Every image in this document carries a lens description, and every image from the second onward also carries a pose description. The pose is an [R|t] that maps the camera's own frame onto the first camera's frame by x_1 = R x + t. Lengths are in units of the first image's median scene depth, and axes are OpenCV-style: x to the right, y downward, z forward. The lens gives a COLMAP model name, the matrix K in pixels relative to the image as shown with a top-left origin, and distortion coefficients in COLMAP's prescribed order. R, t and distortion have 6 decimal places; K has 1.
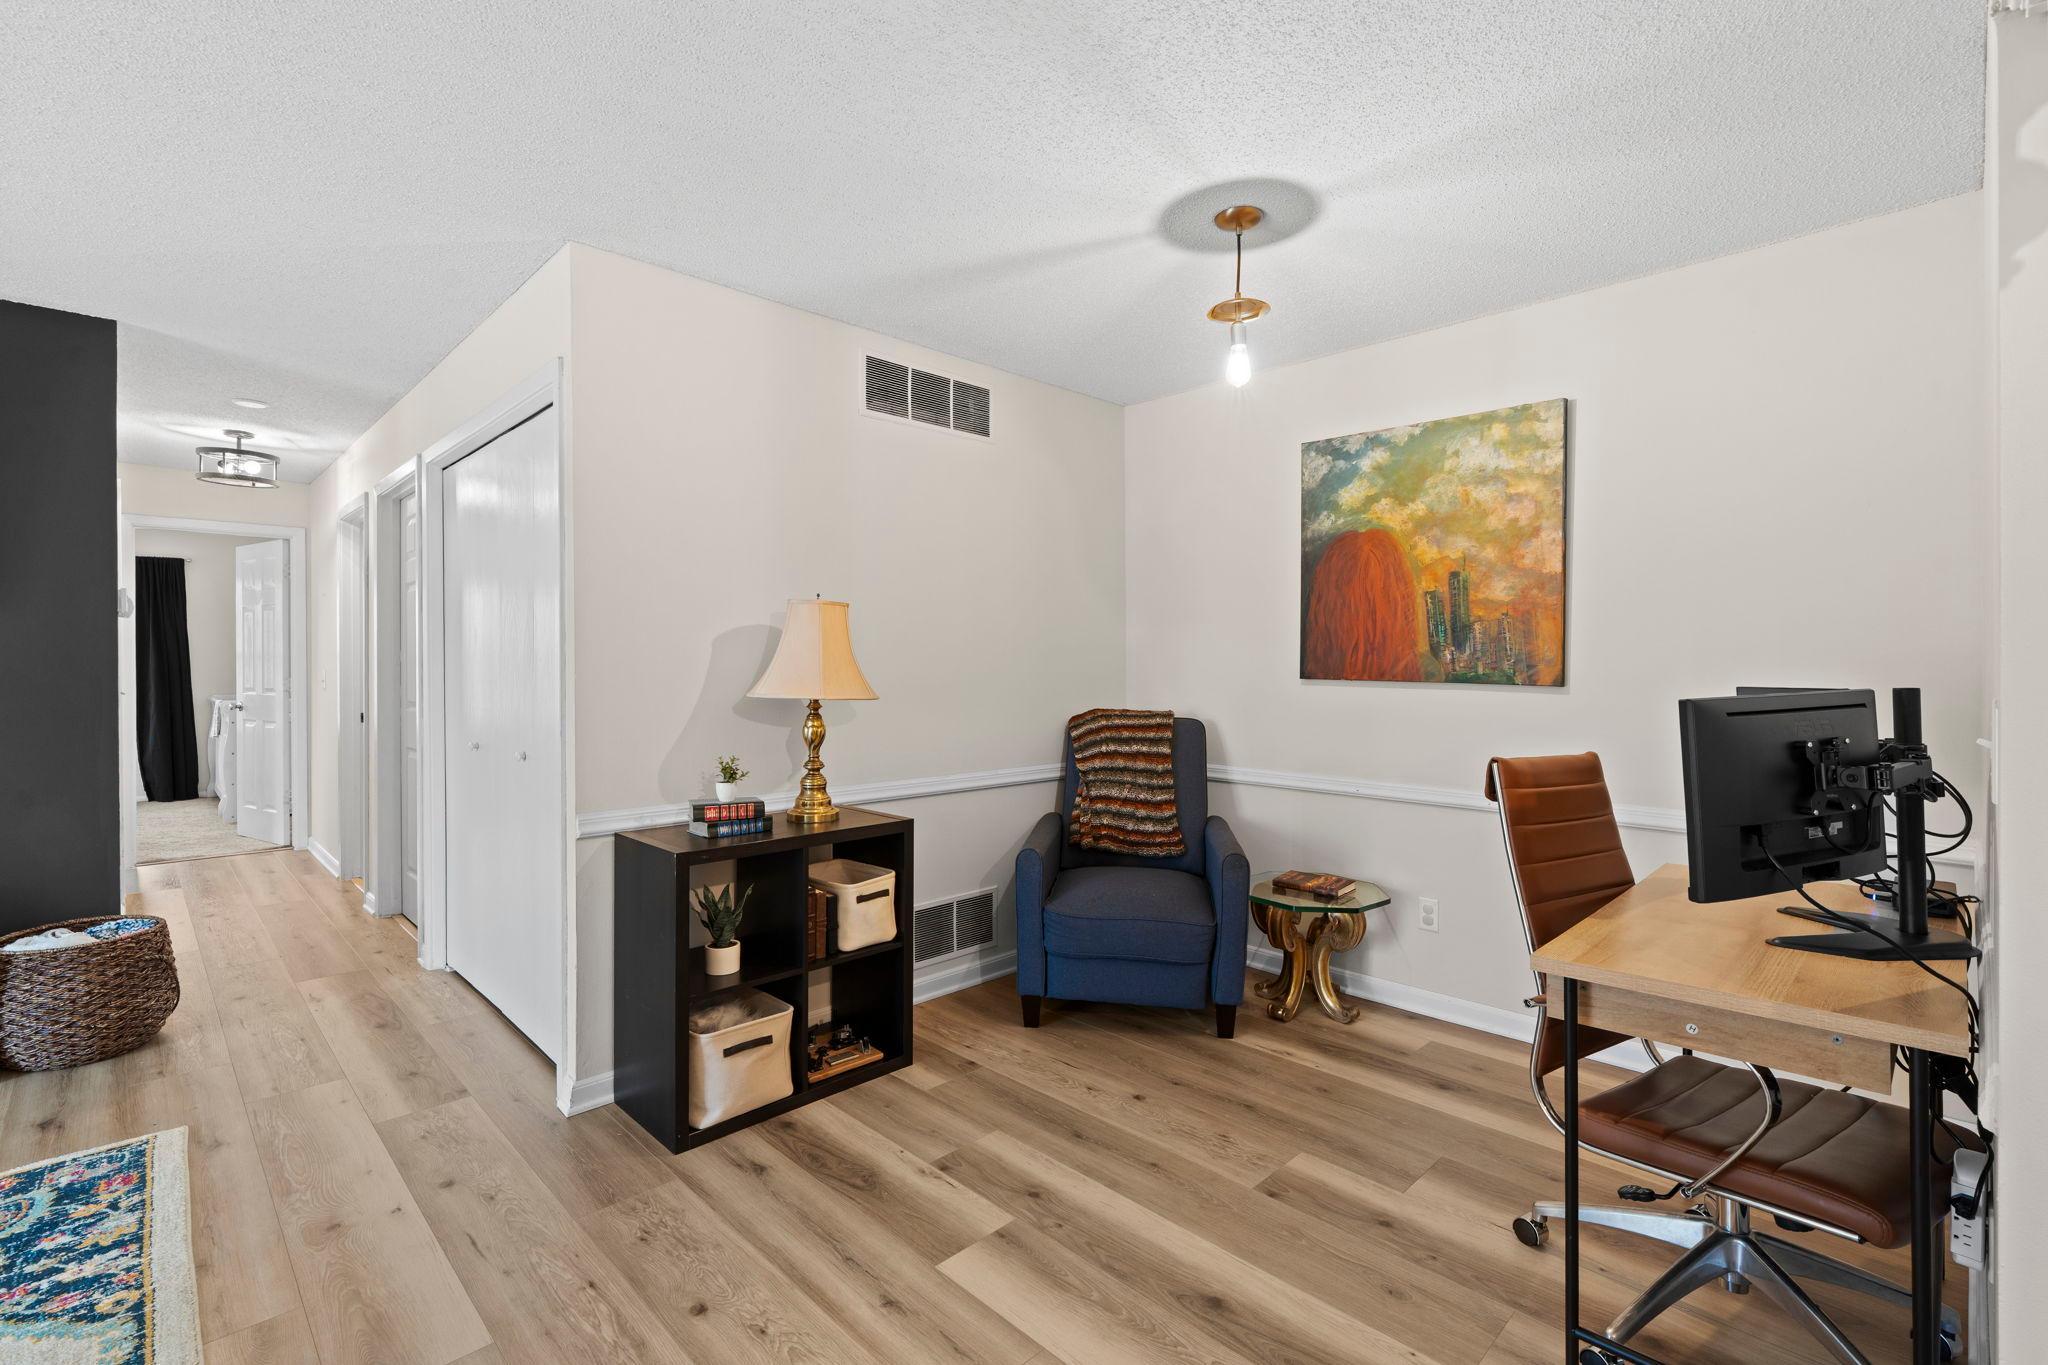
lens RADIAL K [[925.1, 0, 1018.4], [0, 925.1, 658.8], [0, 0, 1]] dist [-0.005032, -0.000134]
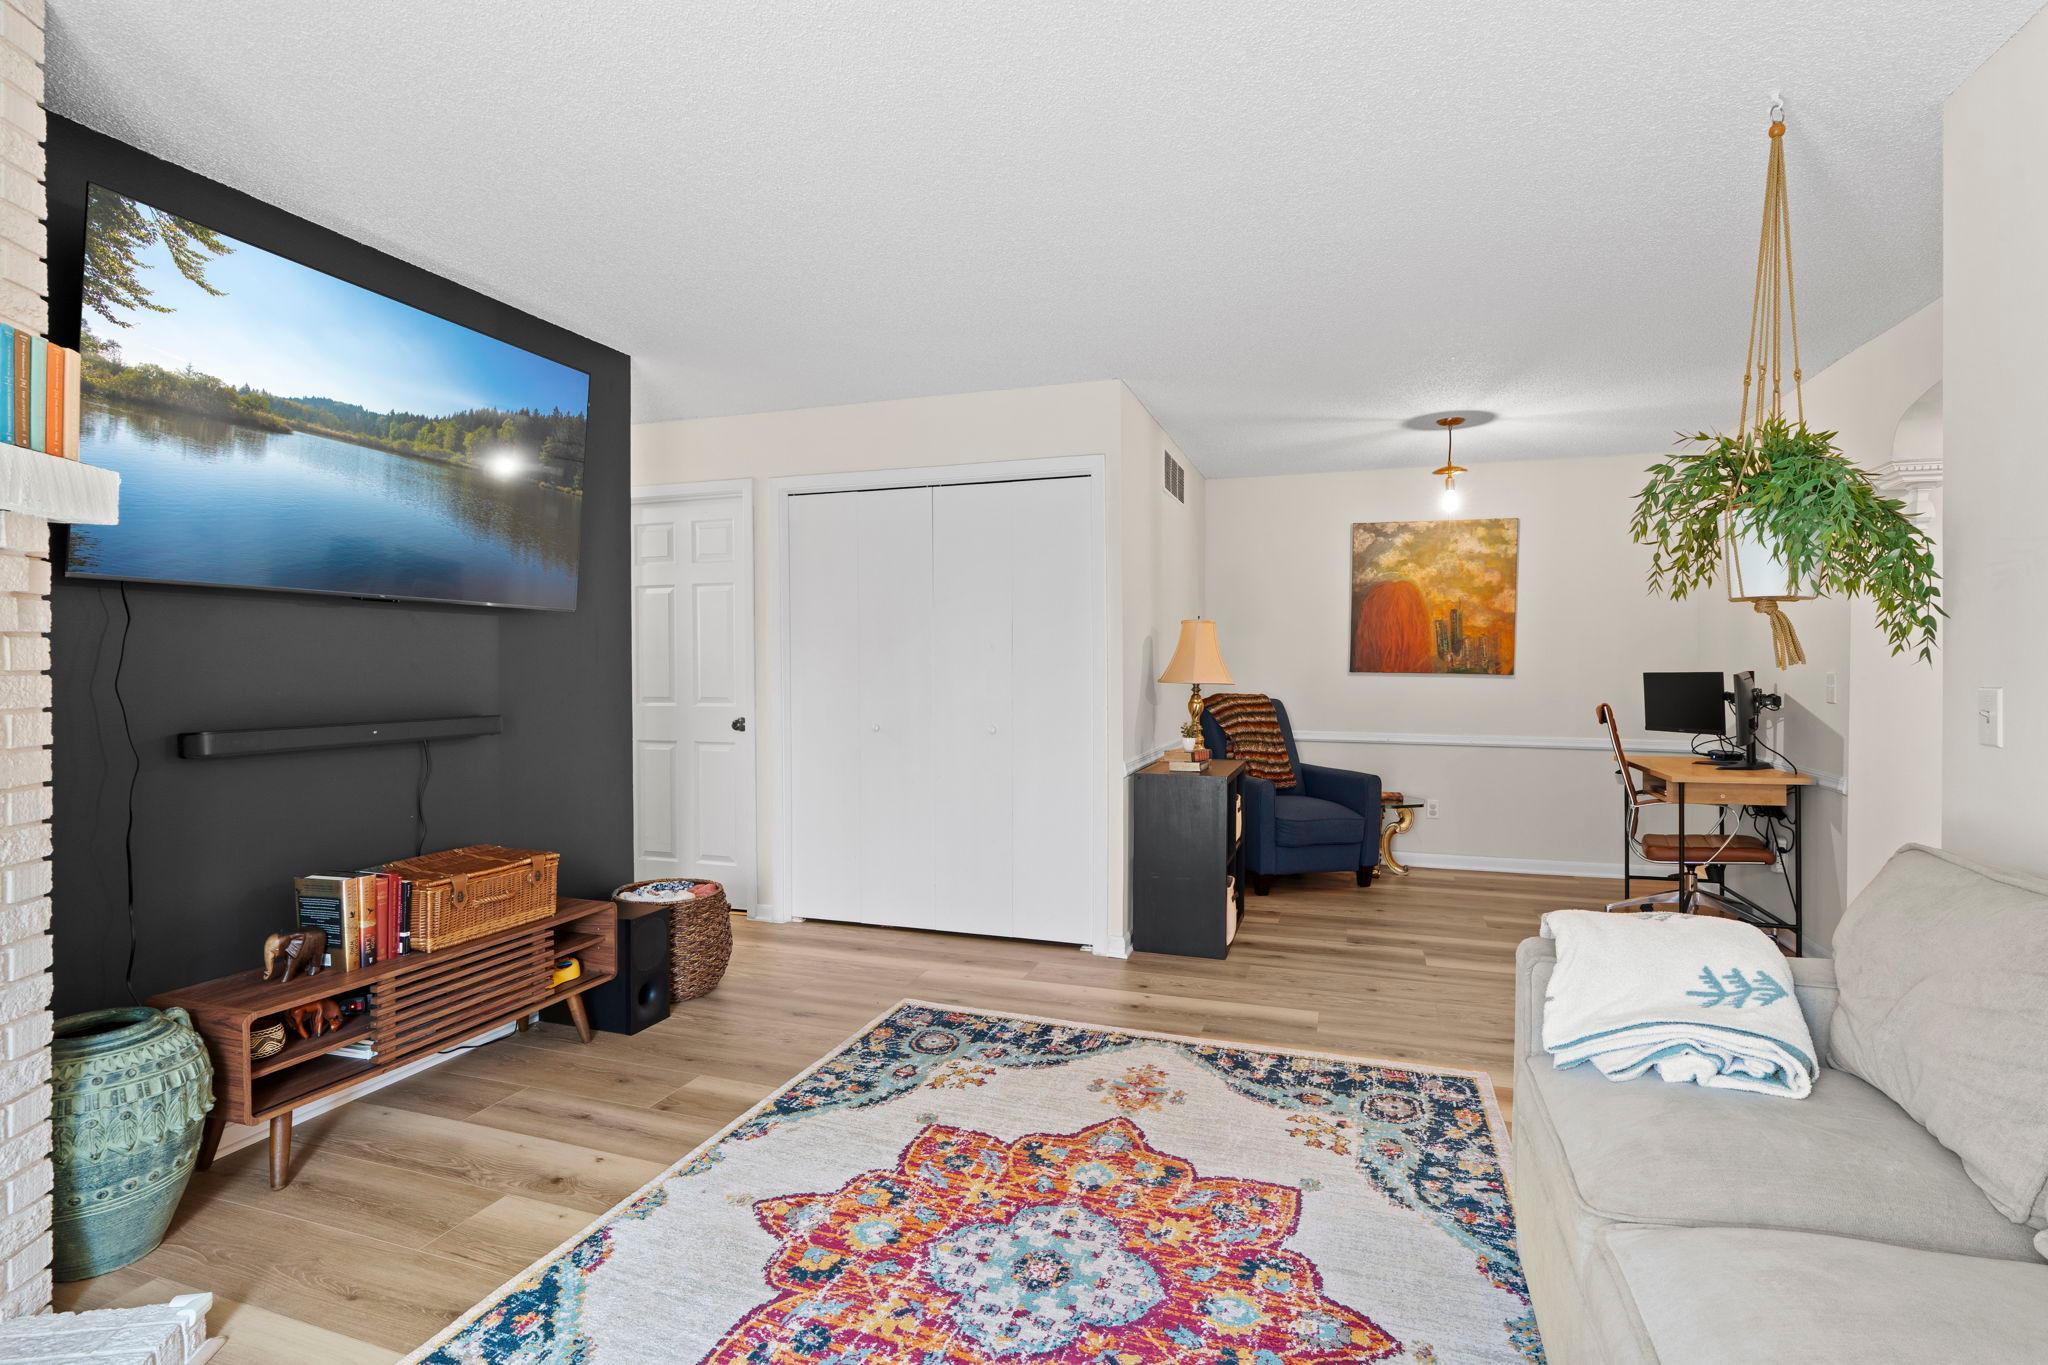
lens RADIAL K [[986.7, 0, 1024.0], [0, 986.7, 682.5], [0, 0, 1]] dist [-0.006560, -0.000608]
pose [[0.893155, -0.007773, 0.449682, -1.119190], [-0.002422, 0.999753, 0.022092, 0.004369], [-0.449743, -0.020821, 0.892916, -0.303002]]
